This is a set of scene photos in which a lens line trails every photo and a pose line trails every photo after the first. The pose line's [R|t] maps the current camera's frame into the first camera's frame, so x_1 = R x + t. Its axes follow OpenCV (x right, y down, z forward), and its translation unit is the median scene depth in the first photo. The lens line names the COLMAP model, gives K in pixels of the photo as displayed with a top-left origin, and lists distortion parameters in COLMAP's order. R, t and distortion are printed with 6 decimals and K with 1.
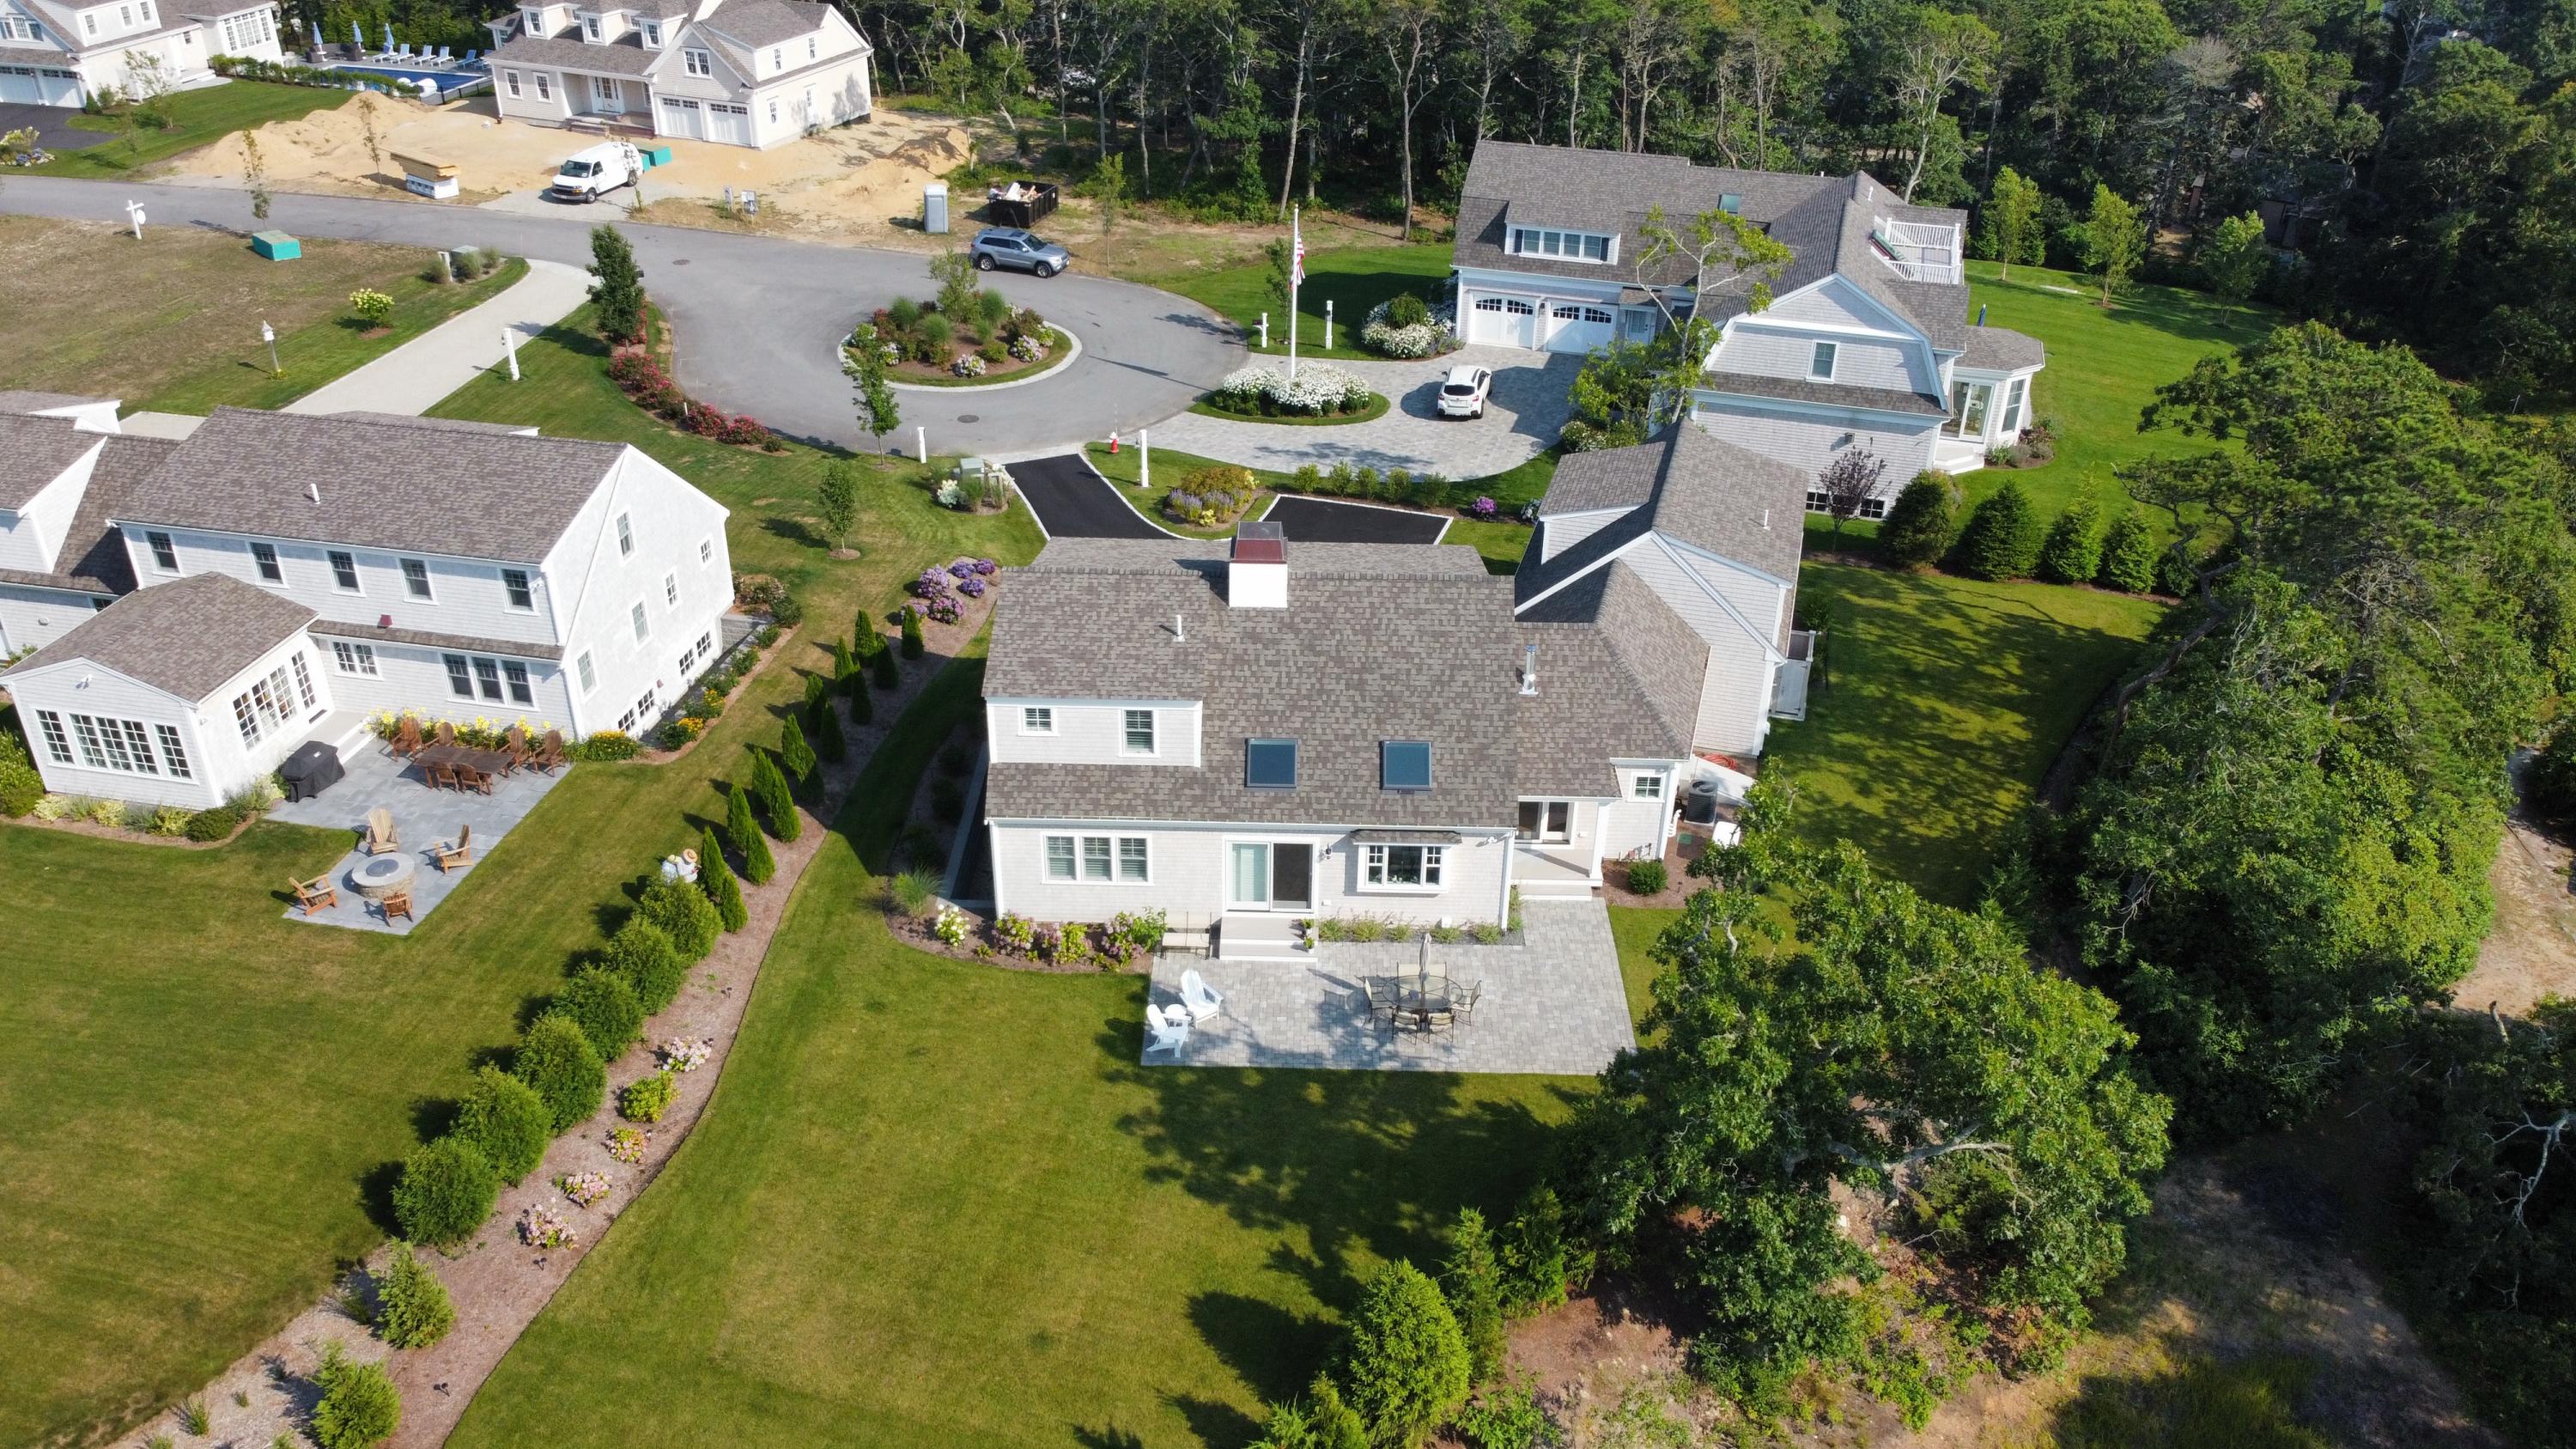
lens RADIAL K [[1956.2, 0, 1302.7], [0, 1956.2, 733.8], [0, 0, 1]] dist [0.000405, 0.001613]
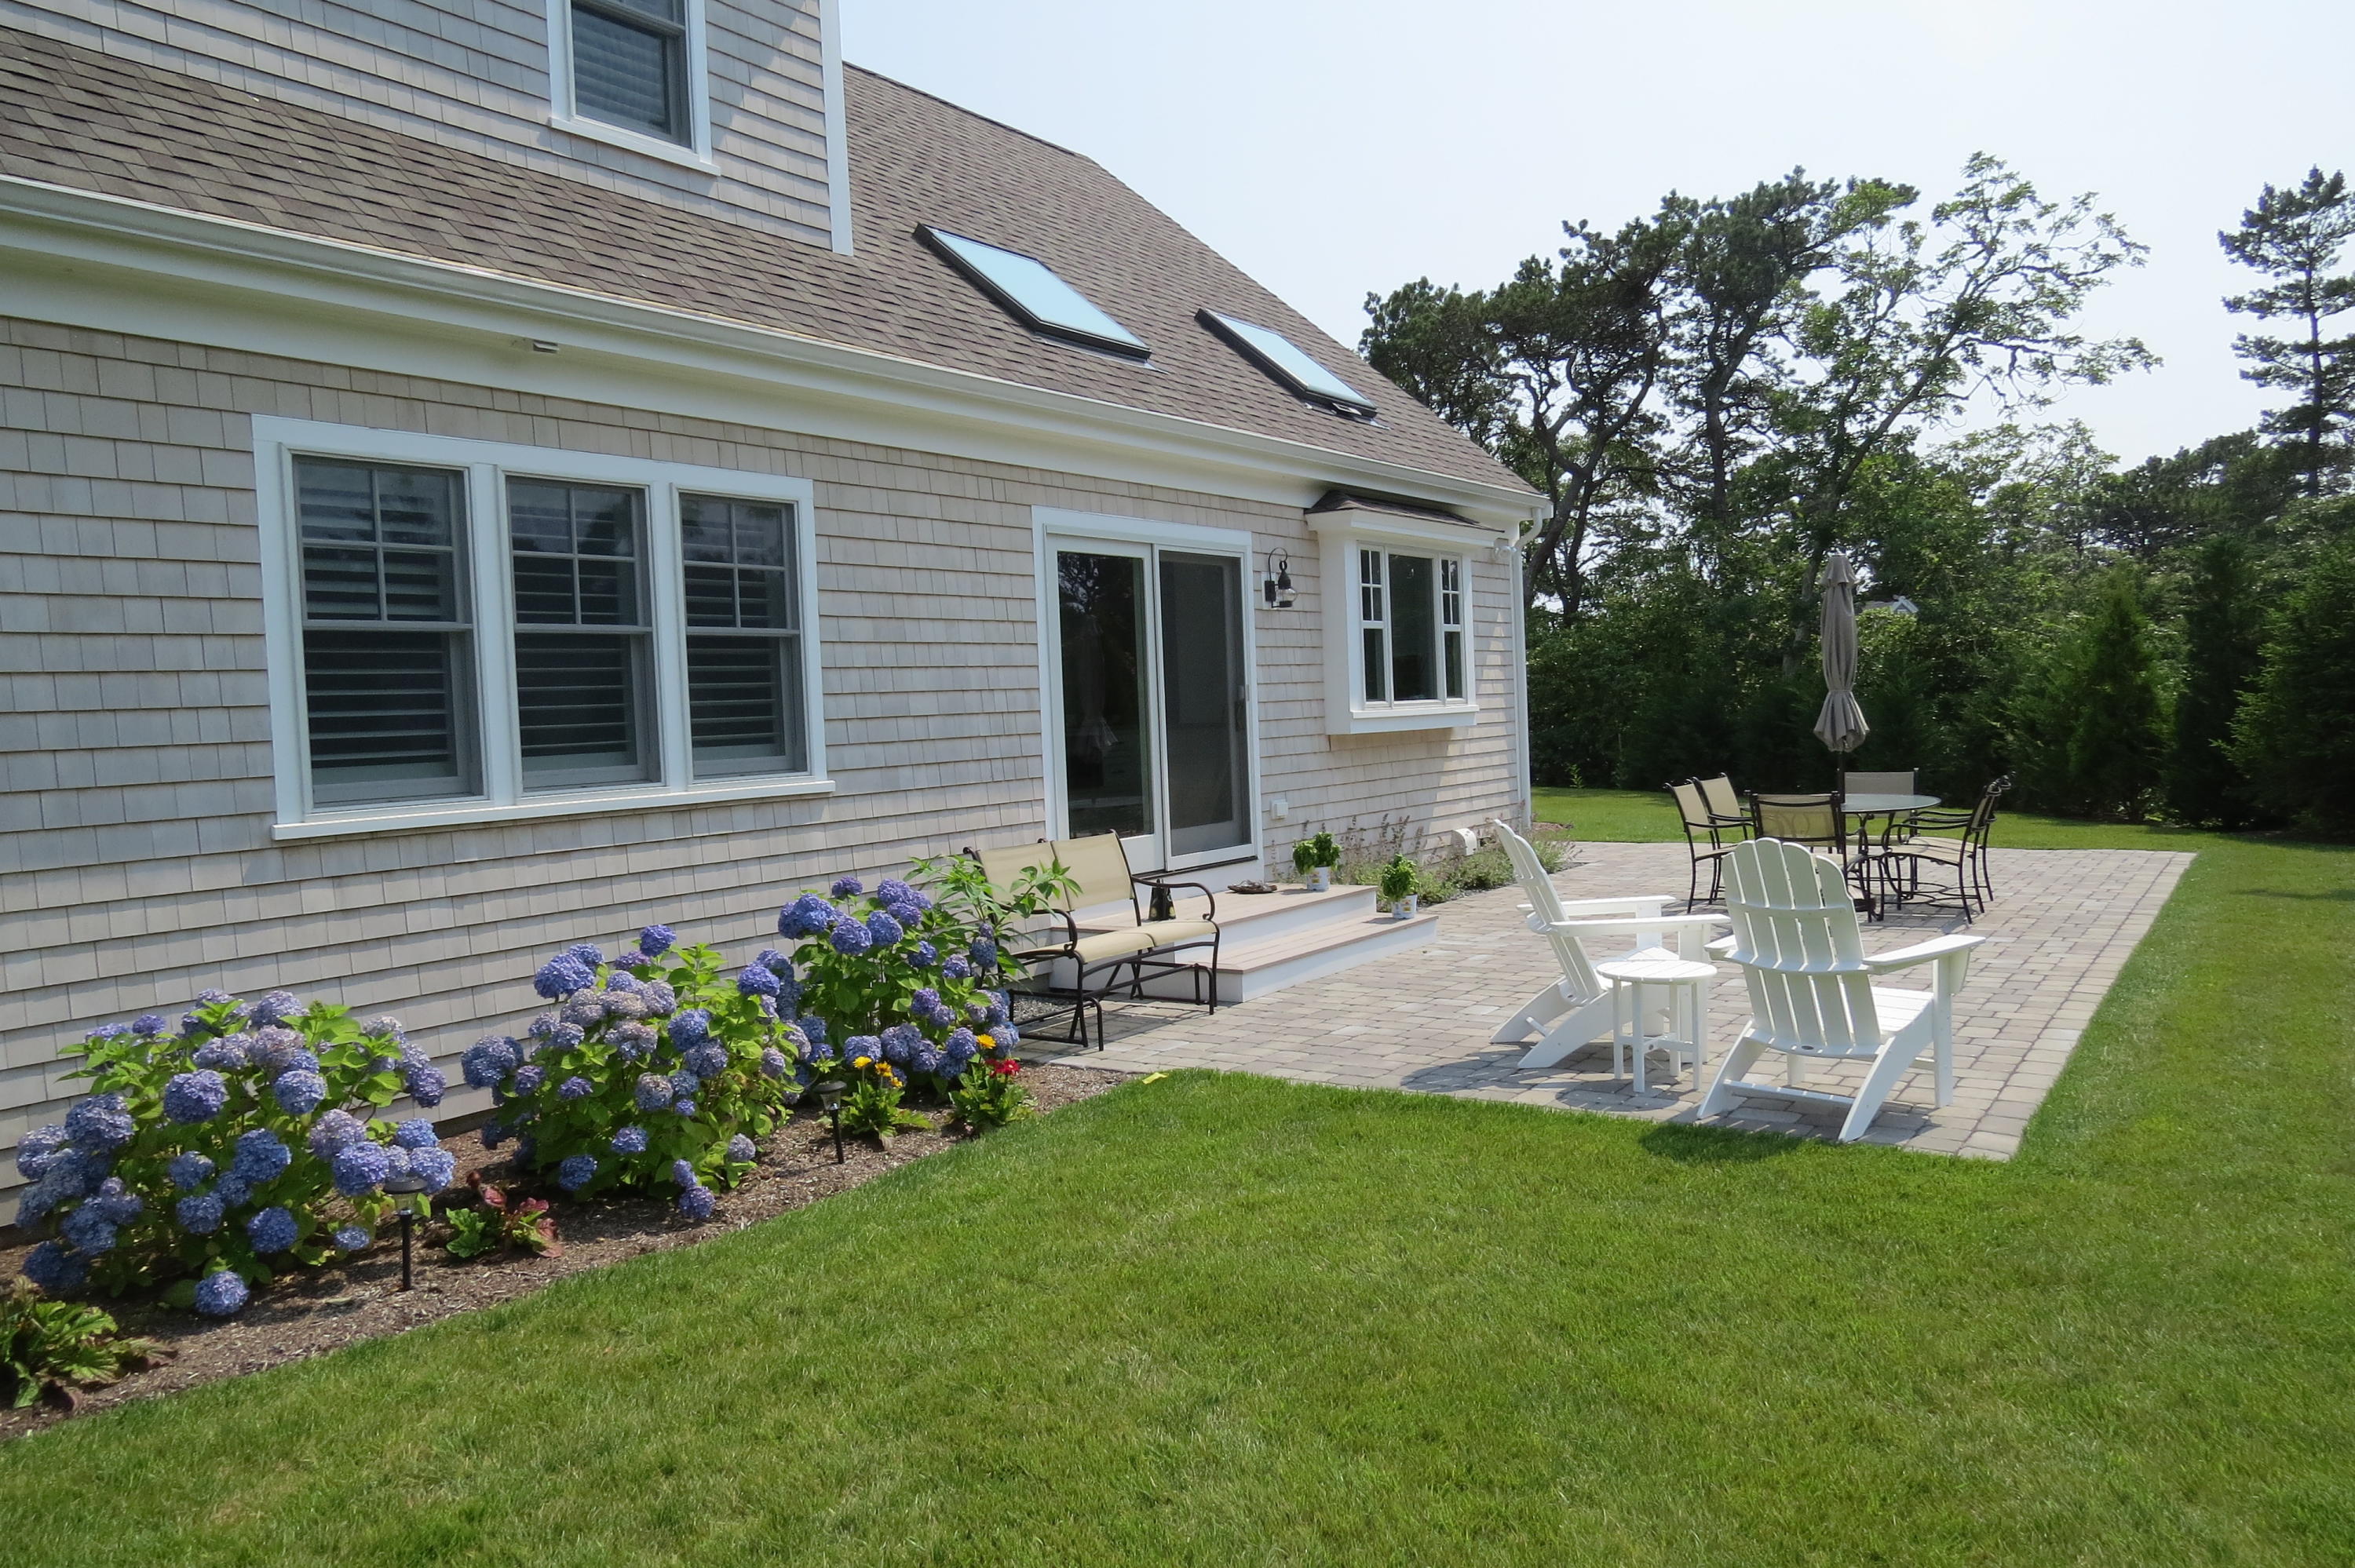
lens RADIAL K [[1682.0, 0, 1173.9], [0, 1682.0, 781.6], [0, 0, 1]] dist [-0.023045, 0.009197]
pose [[0.540886, -0.062492, 0.838771, -0.187771], [0.486638, 0.836625, -0.251479, 0.127945], [-0.686022, 0.544200, 0.482929, 0.833406]]
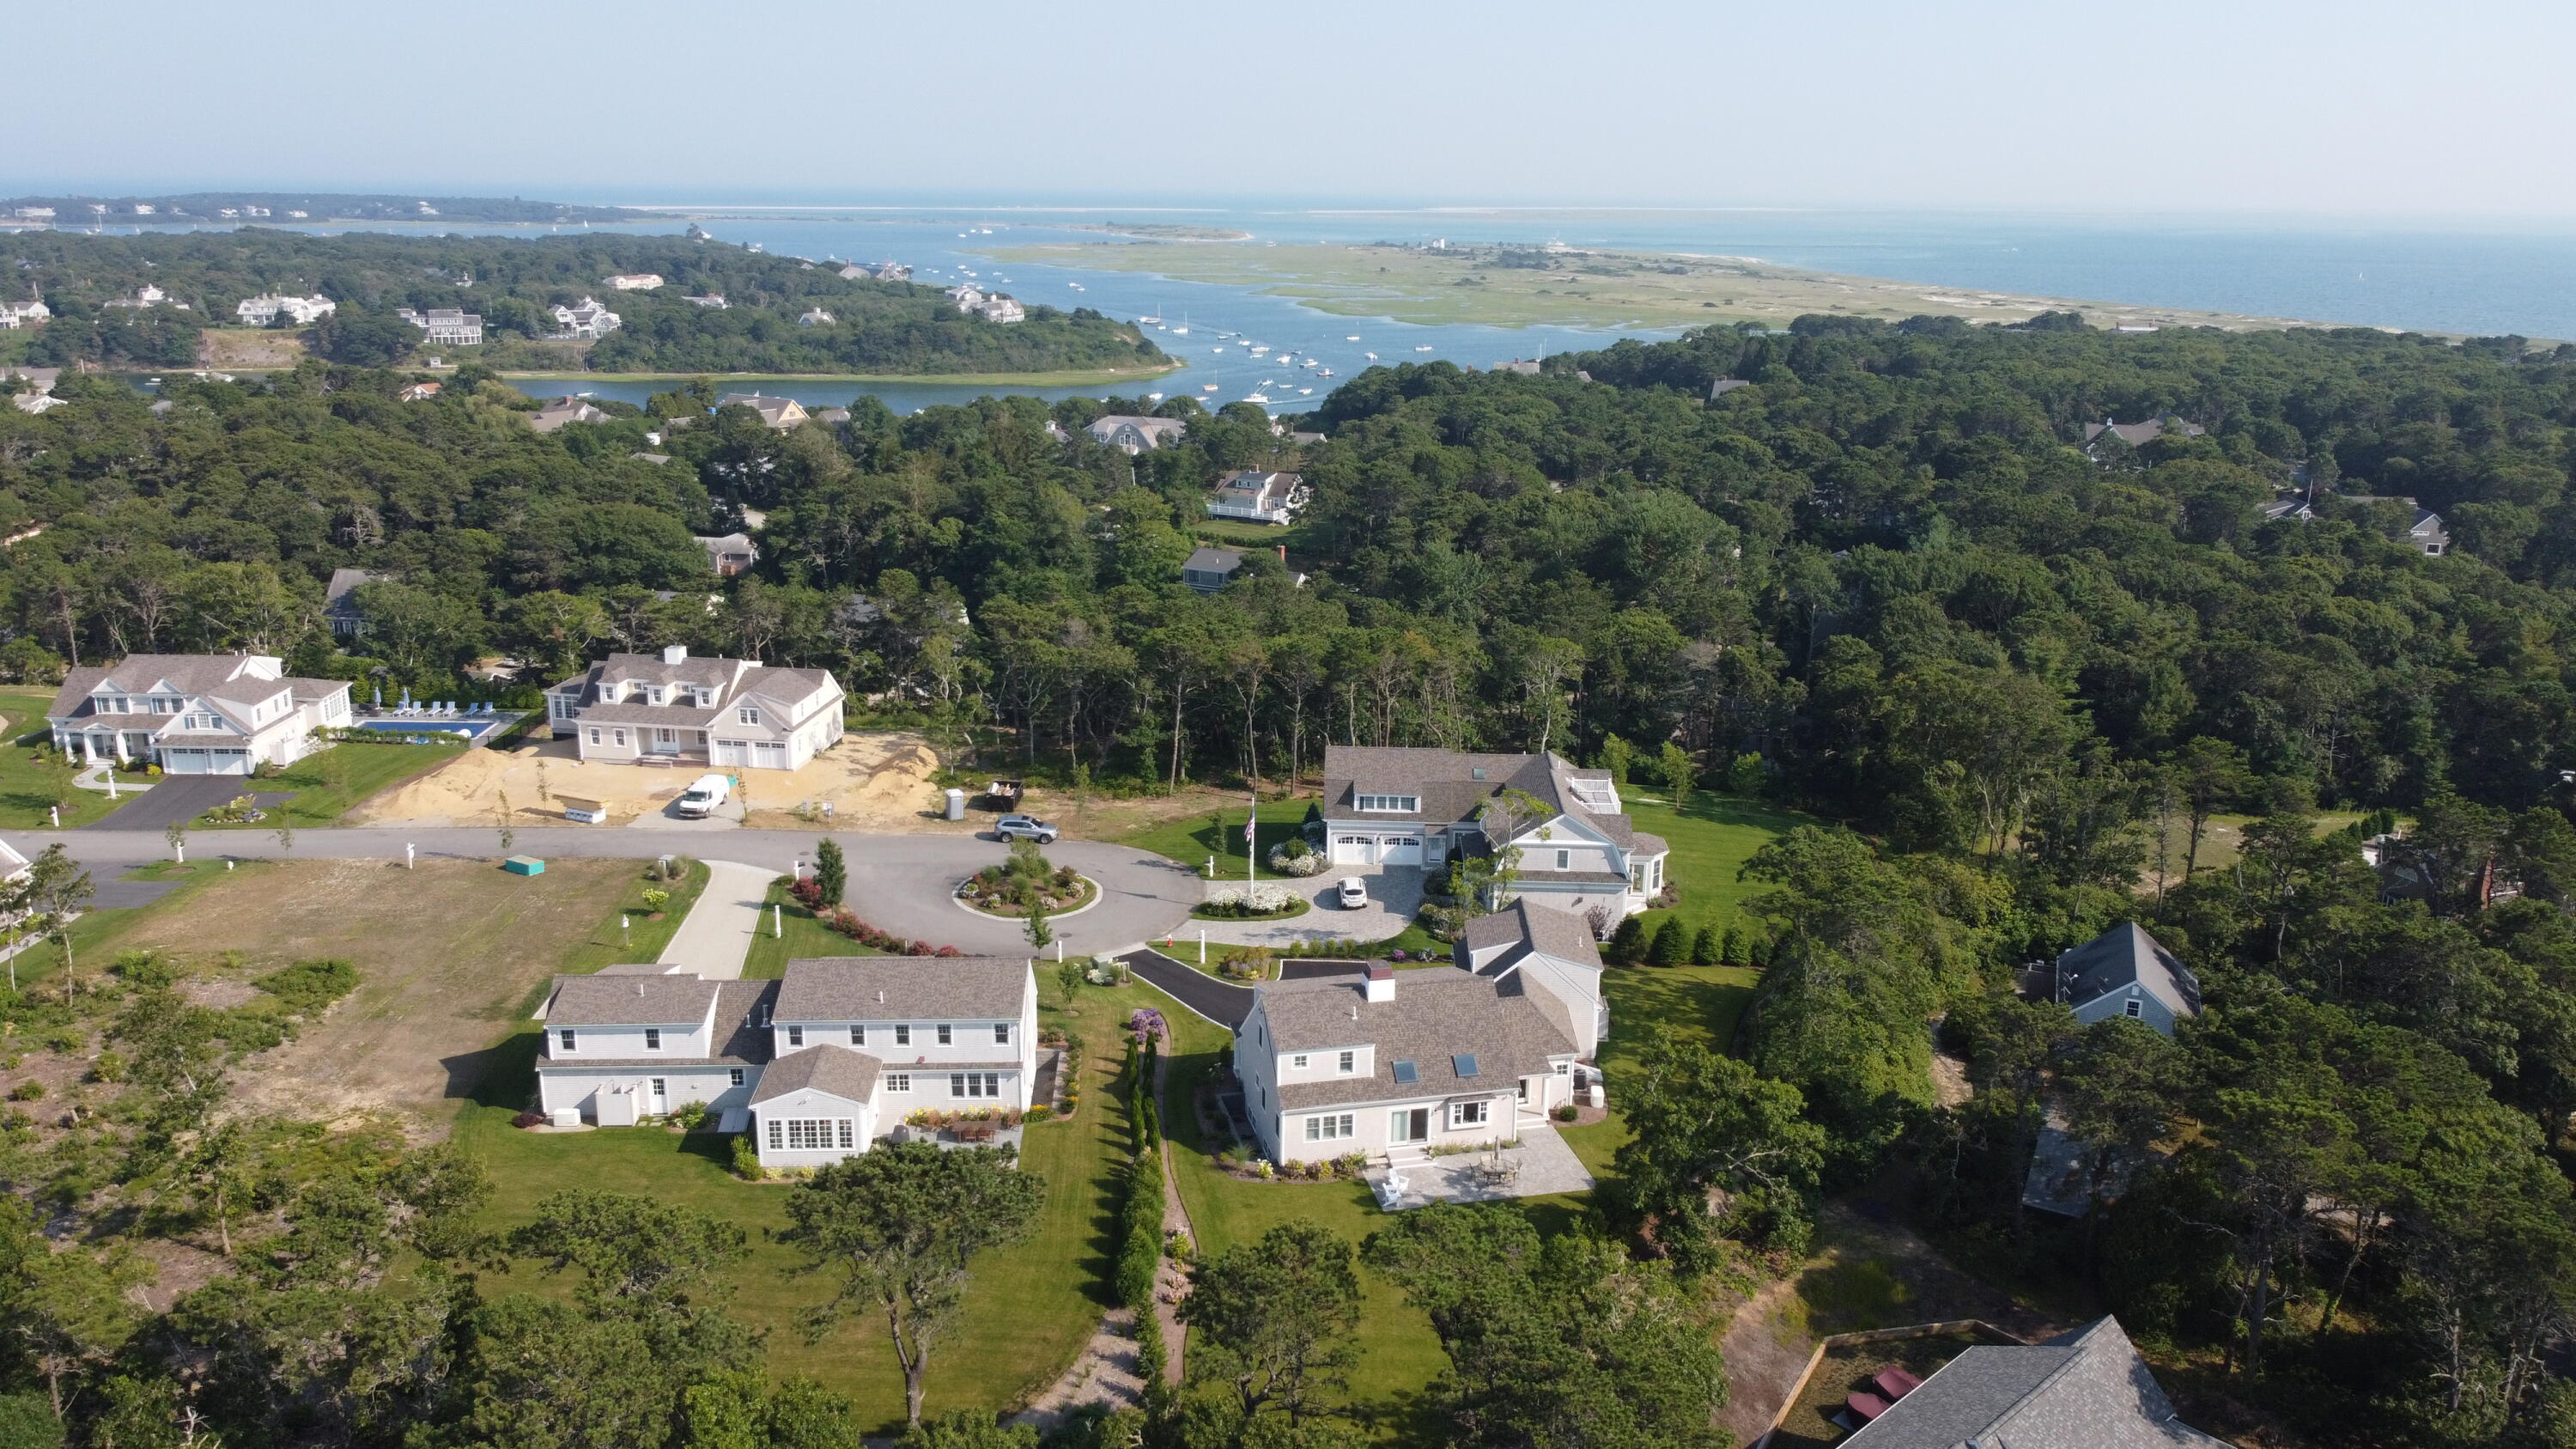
lens RADIAL K [[1936.4, 0, 1307.7], [0, 1936.4, 715.9], [0, 0, 1]] dist [0.008081, -0.002103]
pose [[0.969362, -0.065066, 0.236862, -0.546369], [0.124014, 0.961999, -0.243267, 0.131128], [-0.212033, 0.265188, 0.940594, -0.983532]]
